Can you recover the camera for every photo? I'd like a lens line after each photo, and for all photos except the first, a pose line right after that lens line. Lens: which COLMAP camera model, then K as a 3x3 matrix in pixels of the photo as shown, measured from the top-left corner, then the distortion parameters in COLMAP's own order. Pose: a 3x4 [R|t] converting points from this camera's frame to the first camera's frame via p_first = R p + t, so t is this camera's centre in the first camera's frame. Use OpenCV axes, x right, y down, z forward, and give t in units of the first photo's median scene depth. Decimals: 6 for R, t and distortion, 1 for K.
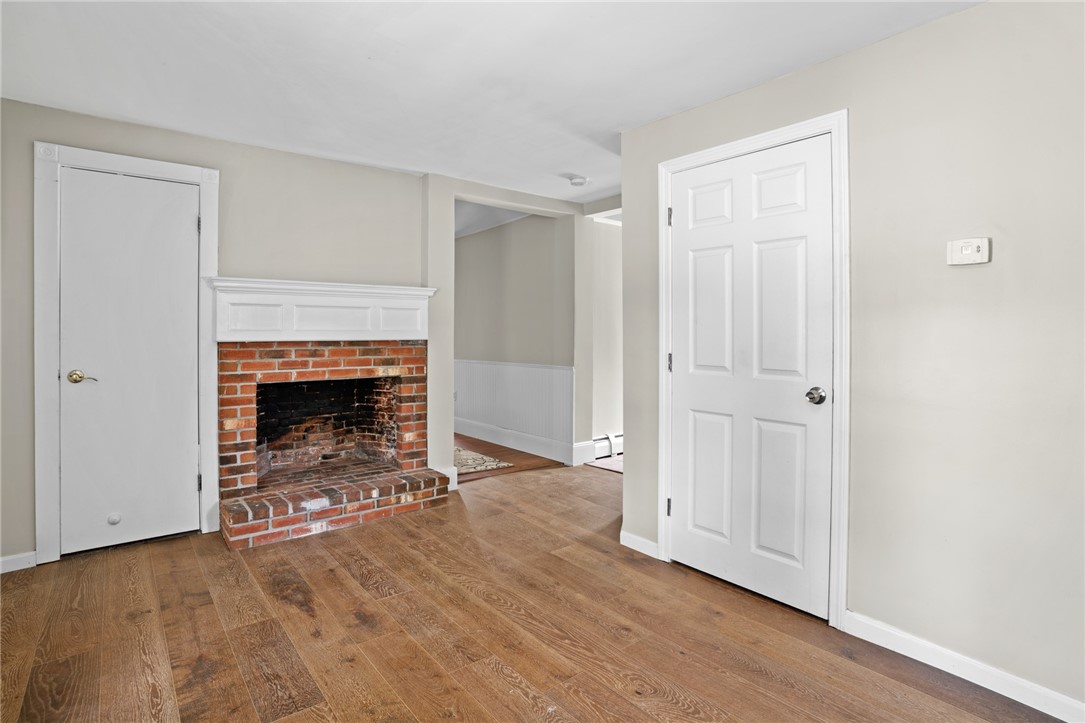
lens RADIAL K [[548.9, 0, 539.0], [0, 548.9, 330.3], [0, 0, 1]] dist [-0.060903, 0.030997]
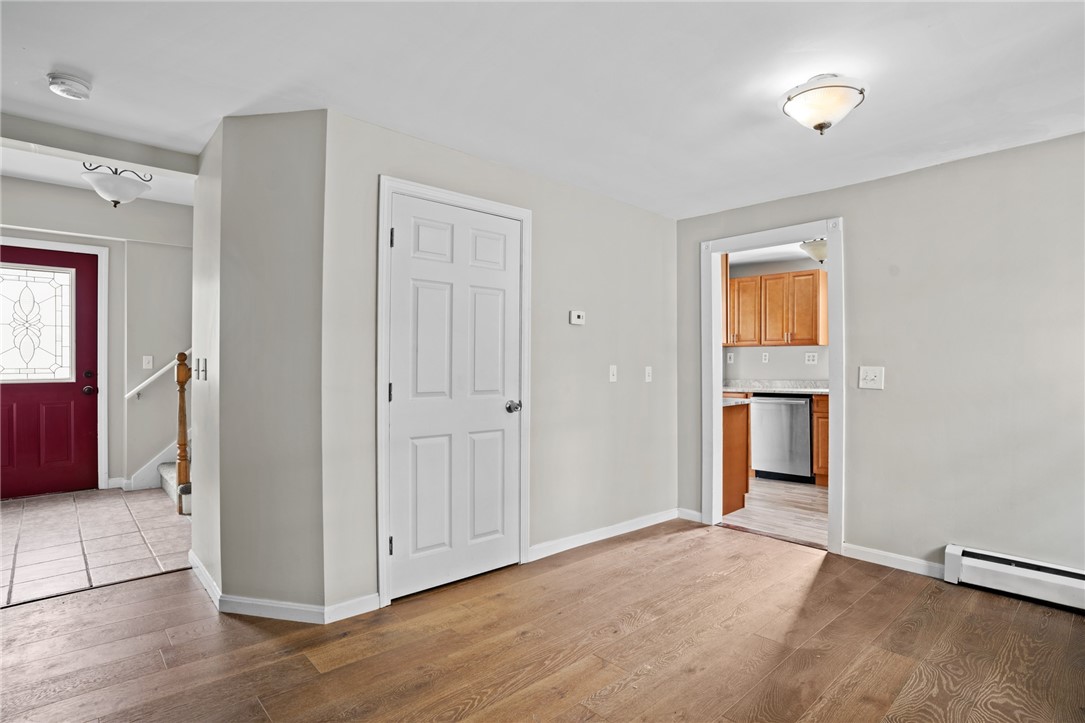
lens RADIAL K [[558.5, 0, 544.9], [0, 558.5, 367.2], [0, 0, 1]] dist [-0.046892, 0.001087]
pose [[-0.071780, -0.007185, 0.997395, -0.875771], [-0.011694, 0.999911, 0.006361, 0.008258], [-0.997352, -0.011207, -0.071858, 0.962367]]
